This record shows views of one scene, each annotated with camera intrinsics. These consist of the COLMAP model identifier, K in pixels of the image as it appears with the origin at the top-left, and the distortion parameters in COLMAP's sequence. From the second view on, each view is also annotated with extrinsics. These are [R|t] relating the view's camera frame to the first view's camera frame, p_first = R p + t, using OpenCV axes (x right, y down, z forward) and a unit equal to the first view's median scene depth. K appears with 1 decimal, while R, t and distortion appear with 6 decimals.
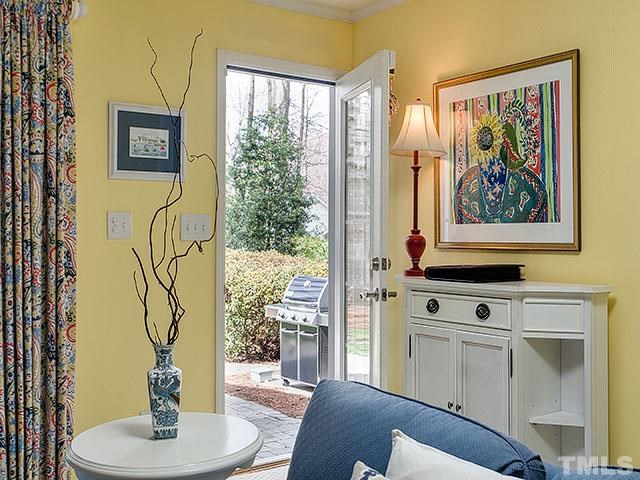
lens RADIAL K [[699.0, 0, 319.5], [0, 699.0, 236.3], [0, 0, 1]] dist [0.012730, 0.000000]
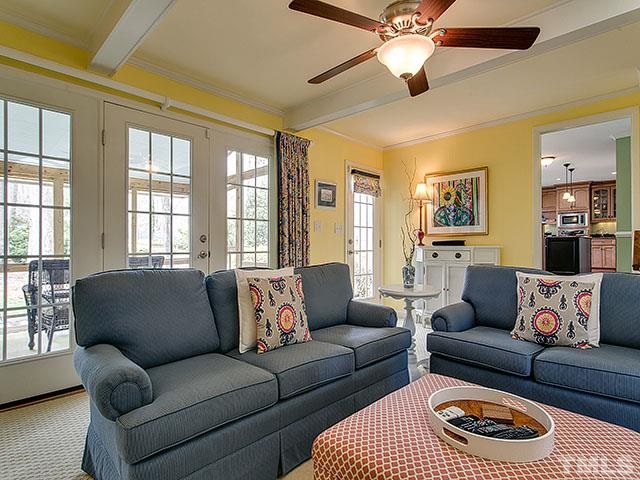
lens RADIAL K [[345.7, 0, 321.4], [0, 345.7, 244.9], [0, 0, 1]] dist [0.001657, -0.000085]
pose [[0.983179, -0.003745, 0.182606, -0.554005], [0.003781, 0.999993, 0.000155, 0.057272], [-0.182605, 0.000538, 0.983186, -0.289958]]
